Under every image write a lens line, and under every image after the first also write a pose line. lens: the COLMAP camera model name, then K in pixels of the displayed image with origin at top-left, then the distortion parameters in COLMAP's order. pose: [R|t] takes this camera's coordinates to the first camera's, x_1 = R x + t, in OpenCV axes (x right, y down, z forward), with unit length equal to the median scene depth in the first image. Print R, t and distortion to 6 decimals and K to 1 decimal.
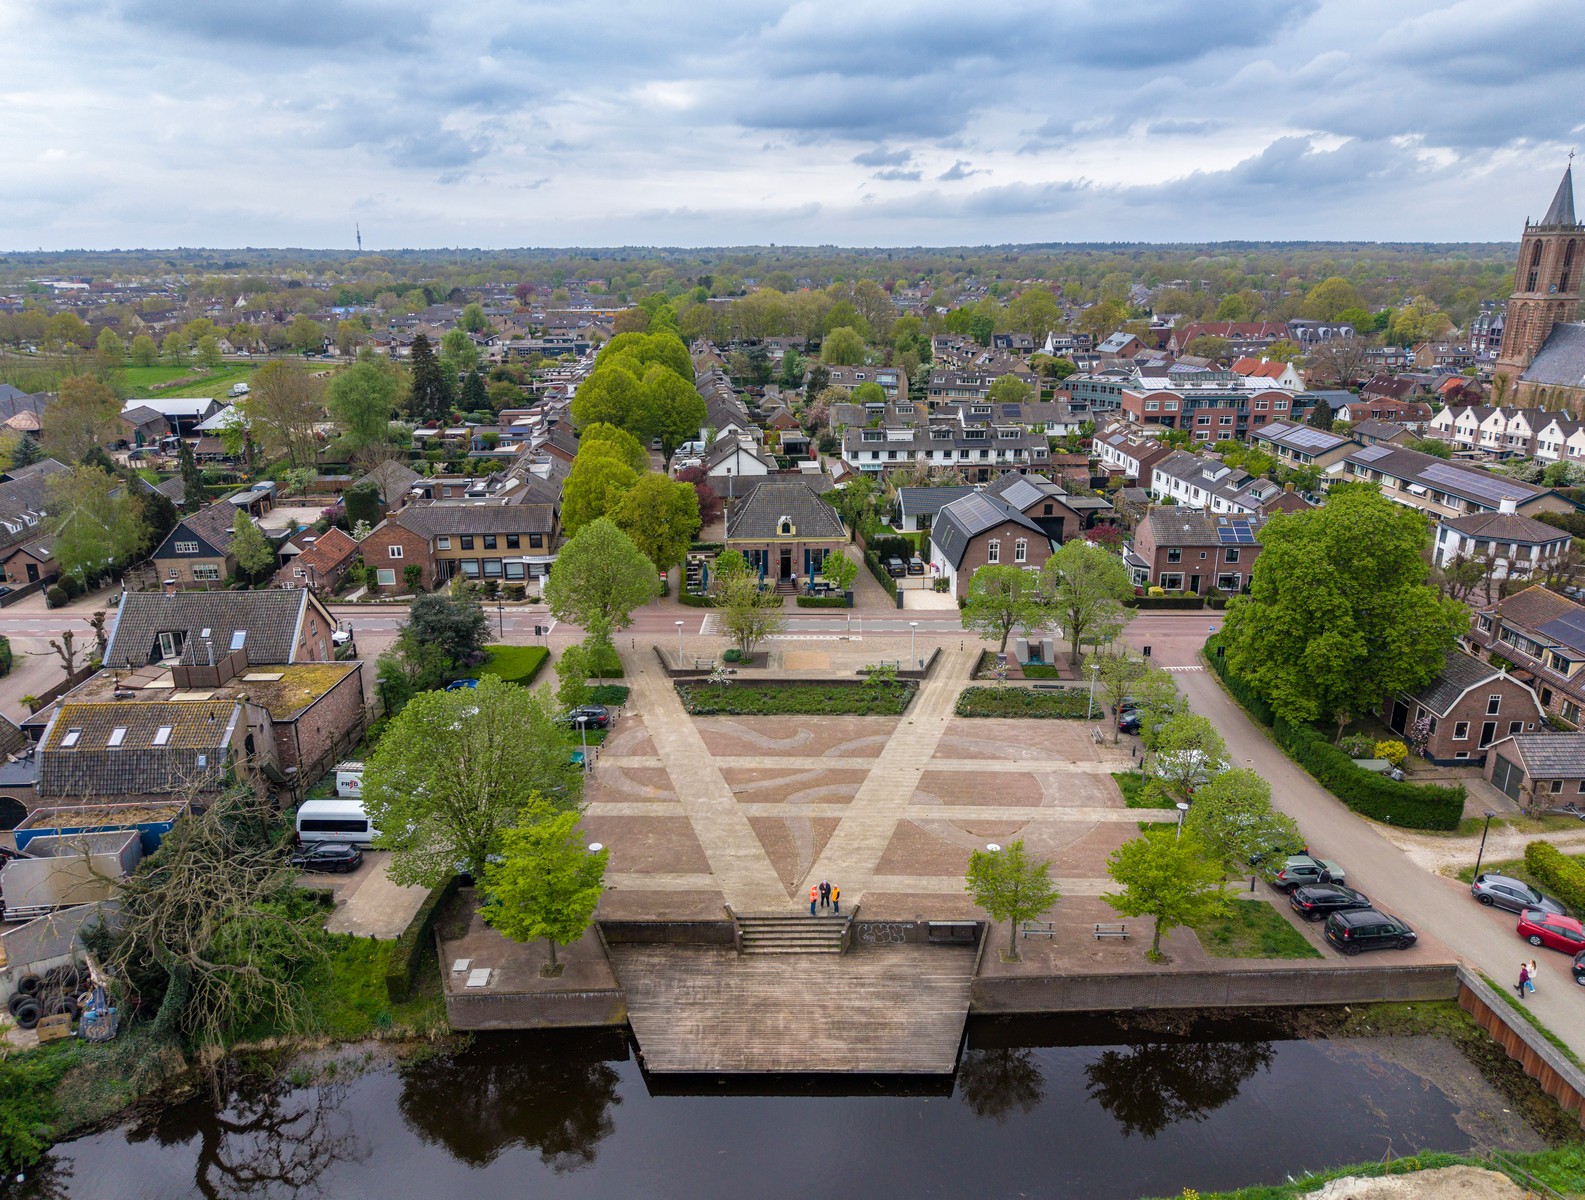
lens RADIAL K [[1107.6, 0, 789.2], [0, 1107.6, 605.8], [0, 0, 1]] dist [0.030885, -0.010494]
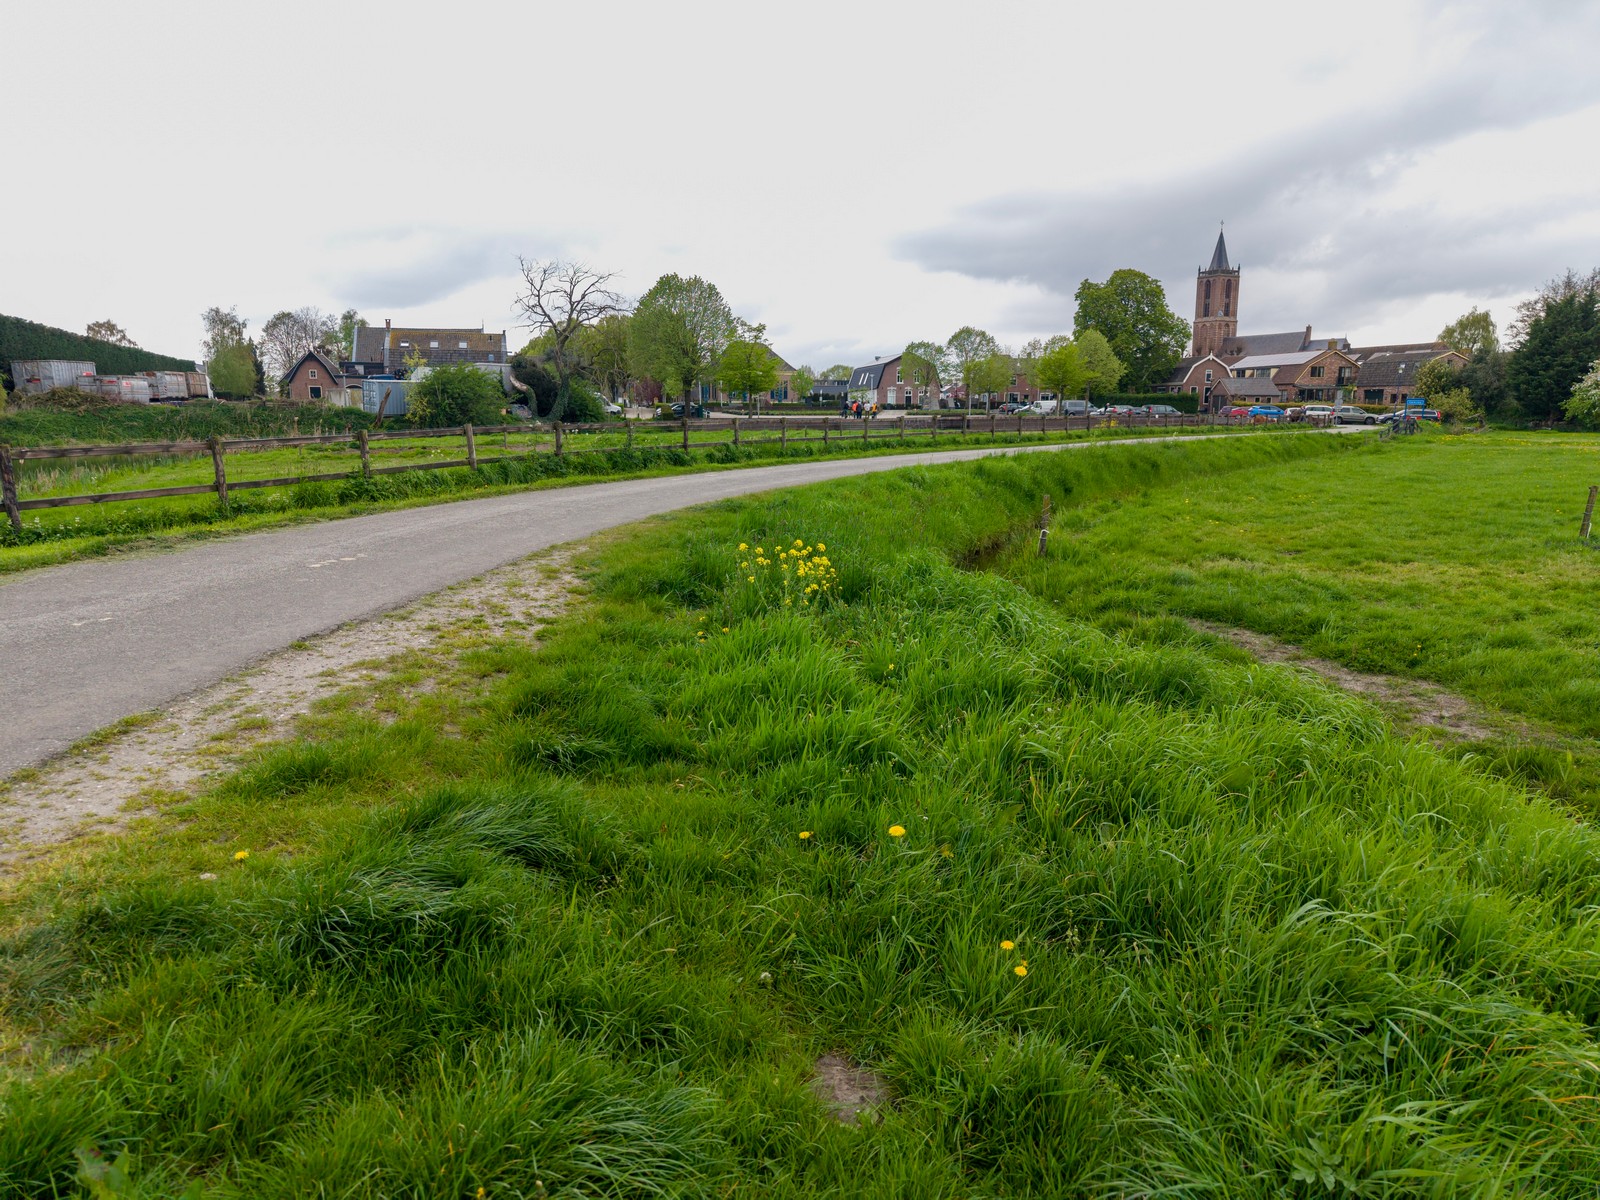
lens RADIAL K [[1076.9, 0, 794.4], [0, 1076.9, 599.4], [0, 0, 1]] dist [0.009932, -0.009589]
pose [[0.979470, -0.026429, 0.199850, -0.370326], [0.052208, 0.990802, -0.124846, 0.623641], [-0.194712, 0.132717, 0.971840, -0.493413]]
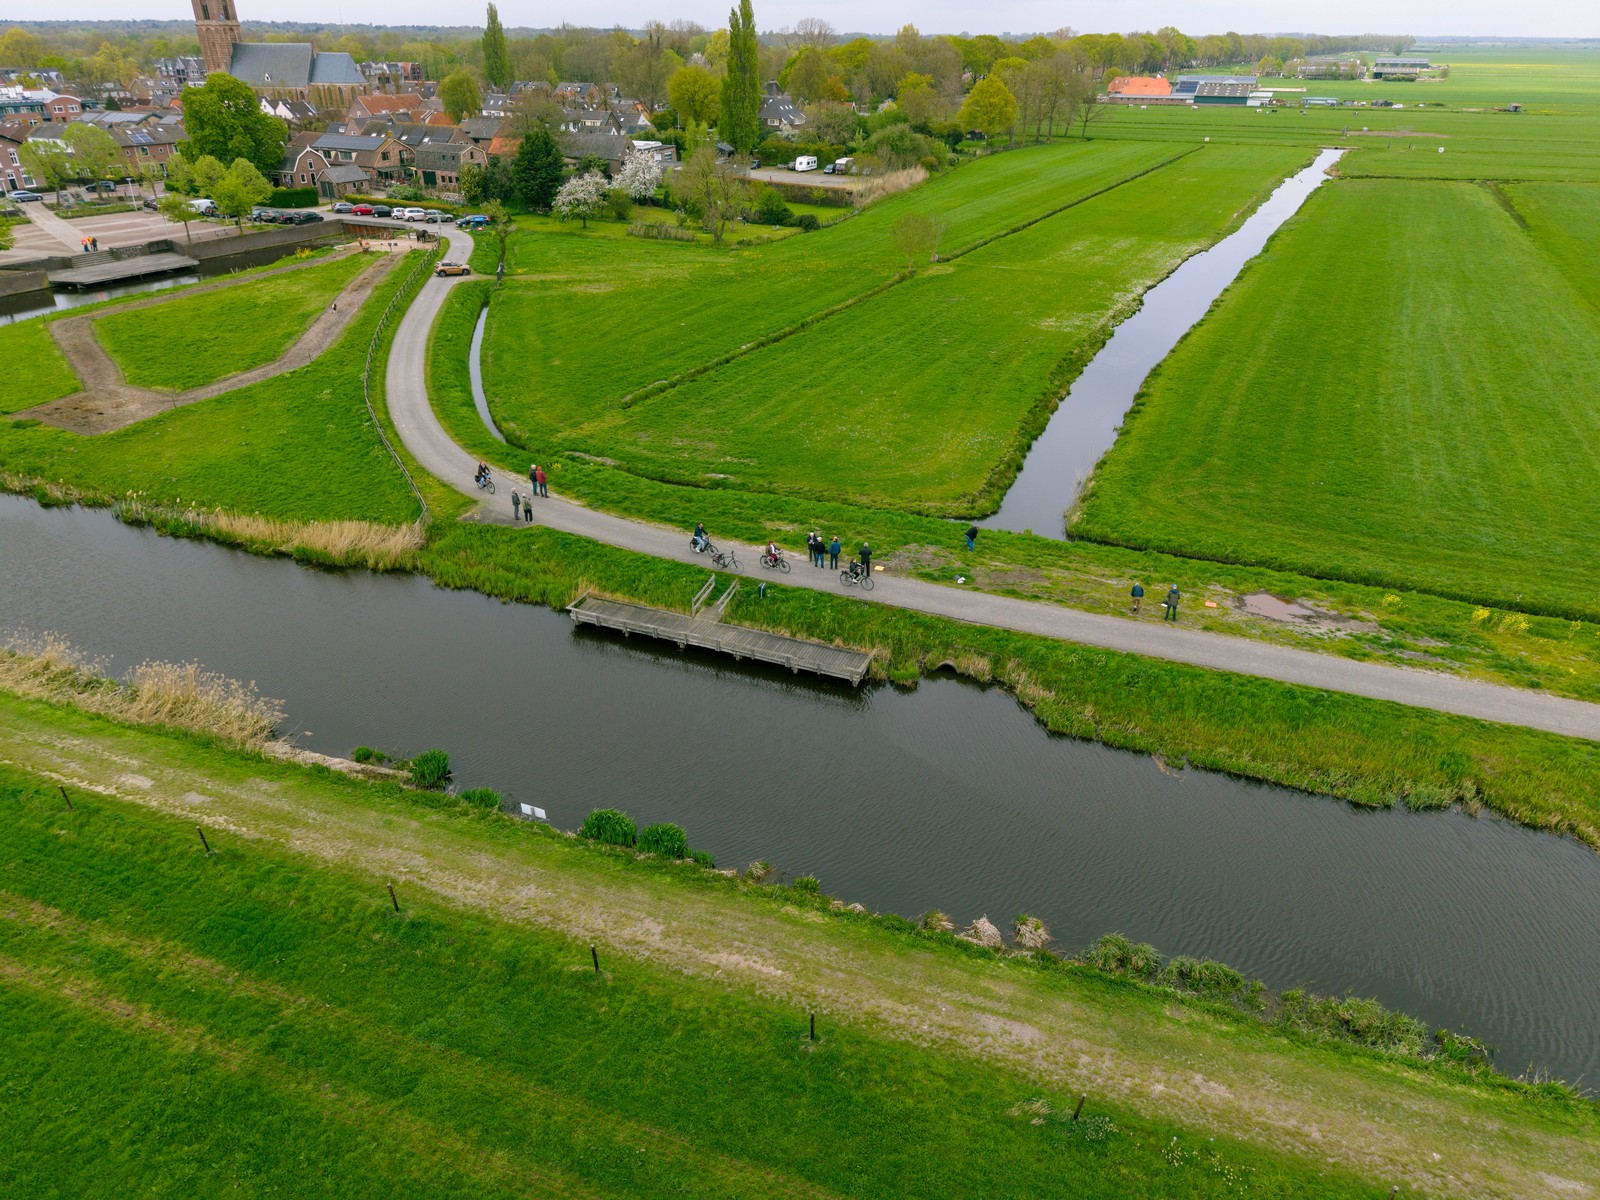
lens RADIAL K [[1076.9, 0, 794.7], [0, 1076.9, 594.9], [0, 0, 1]] dist [0.009932, -0.009589]
pose [[0.491731, -0.394355, 0.776328, -0.990508], [0.253218, 0.917796, 0.305827, 0.484669], [-0.833115, 0.046195, 0.551167, -1.055696]]
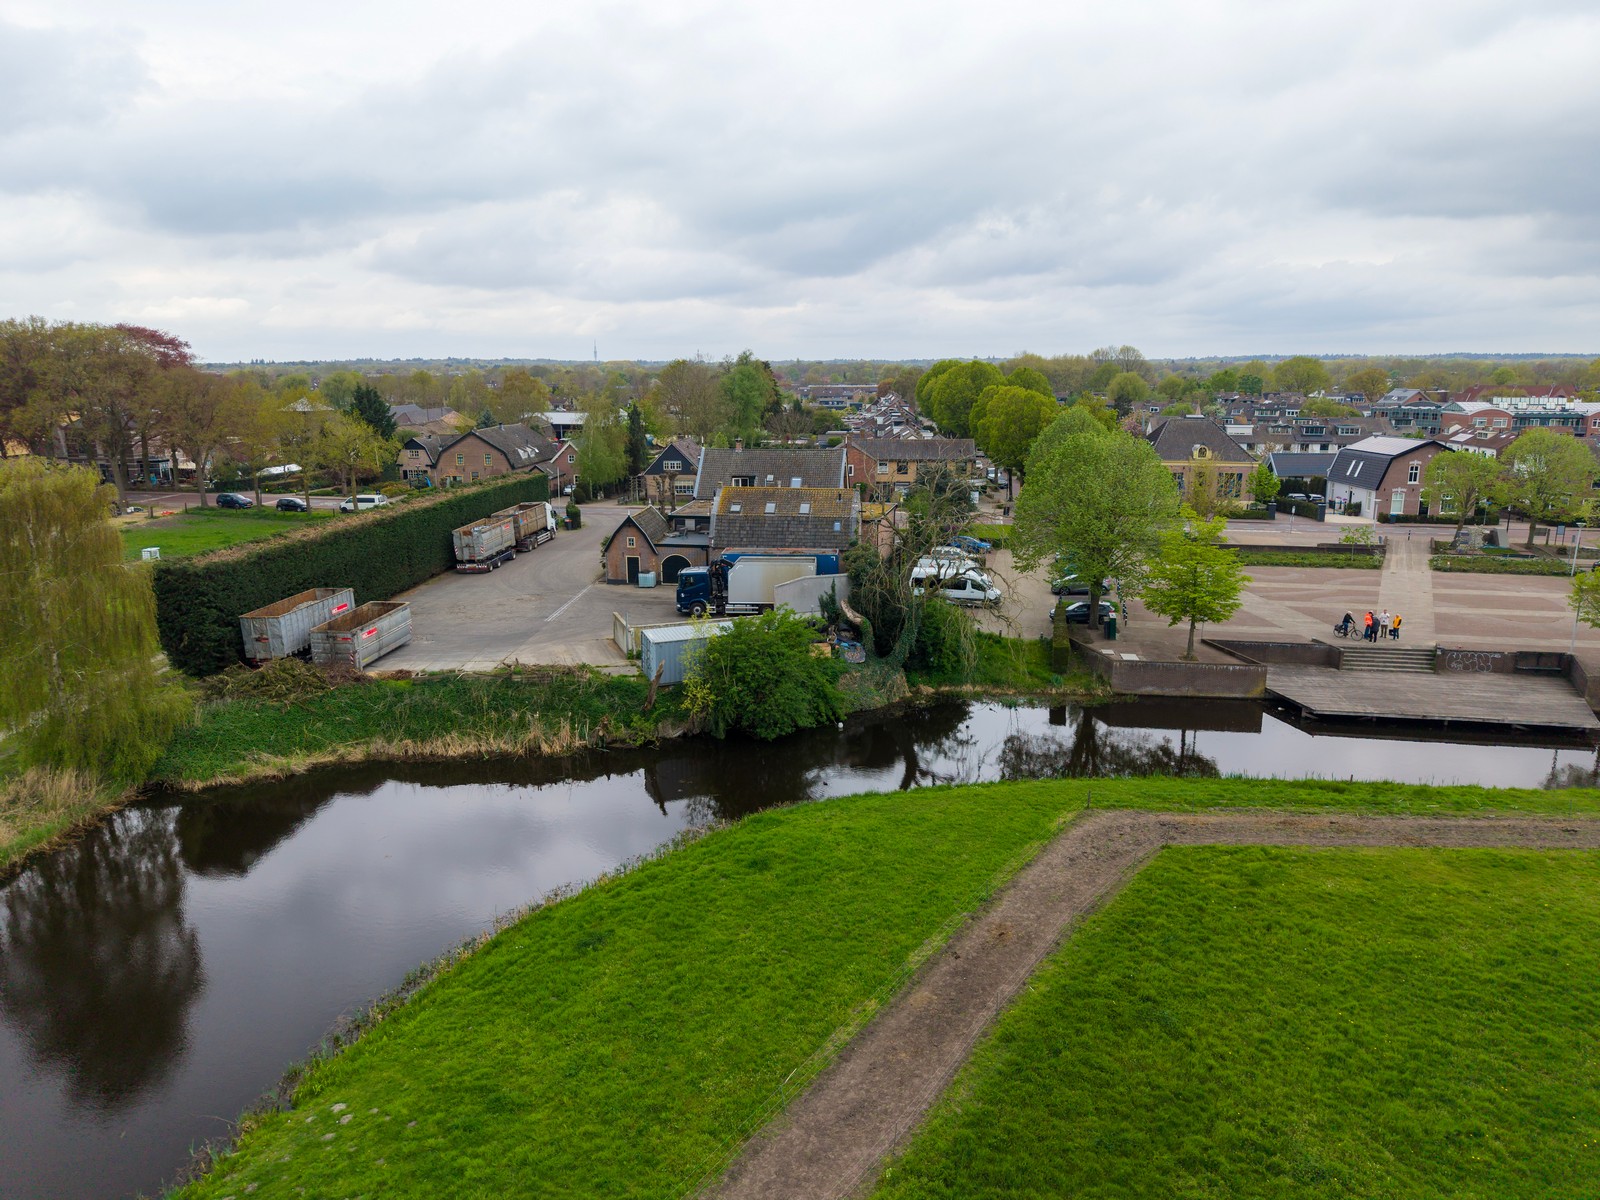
lens RADIAL K [[1076.9, 0, 794.7], [0, 1076.9, 596.7], [0, 0, 1]] dist [0.009932, -0.009589]
pose [[0.984399, 0.037321, -0.171948, -0.323344], [-0.053658, 0.994370, -0.091370, 0.292028], [0.167570, 0.099171, 0.980860, -0.155610]]
